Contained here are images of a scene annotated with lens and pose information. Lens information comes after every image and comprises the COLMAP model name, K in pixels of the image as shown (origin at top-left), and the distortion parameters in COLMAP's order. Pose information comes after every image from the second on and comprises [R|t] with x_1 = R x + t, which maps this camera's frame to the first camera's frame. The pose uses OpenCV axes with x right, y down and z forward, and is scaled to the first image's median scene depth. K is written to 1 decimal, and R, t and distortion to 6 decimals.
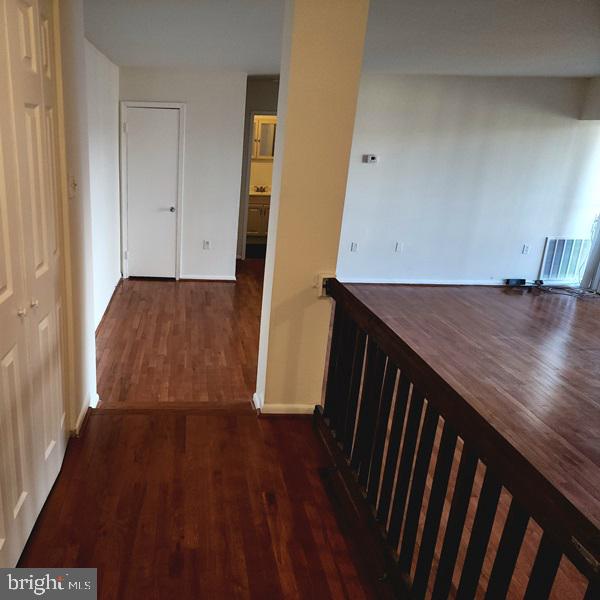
lens RADIAL K [[469.3, 0, 299.5], [0, 469.3, 300.0], [0, 0, 1]] dist [0.016042, -0.010869]
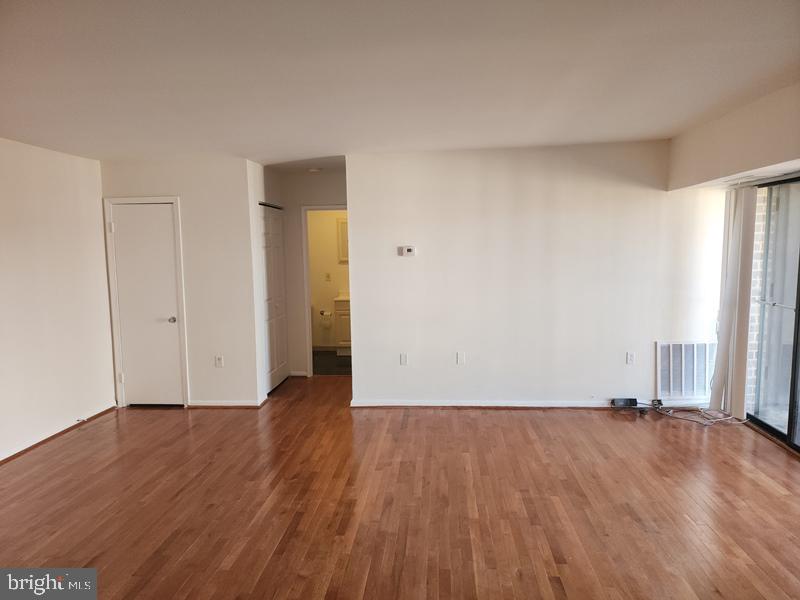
lens RADIAL K [[535.4, 0, 399.7], [0, 535.4, 298.7], [0, 0, 1]] dist [0.044270, -0.009886]
pose [[0.995616, -0.034443, -0.086966, 0.192572], [0.014496, 0.975319, -0.220324, -0.015617], [0.092408, 0.218097, 0.971542, 0.108672]]
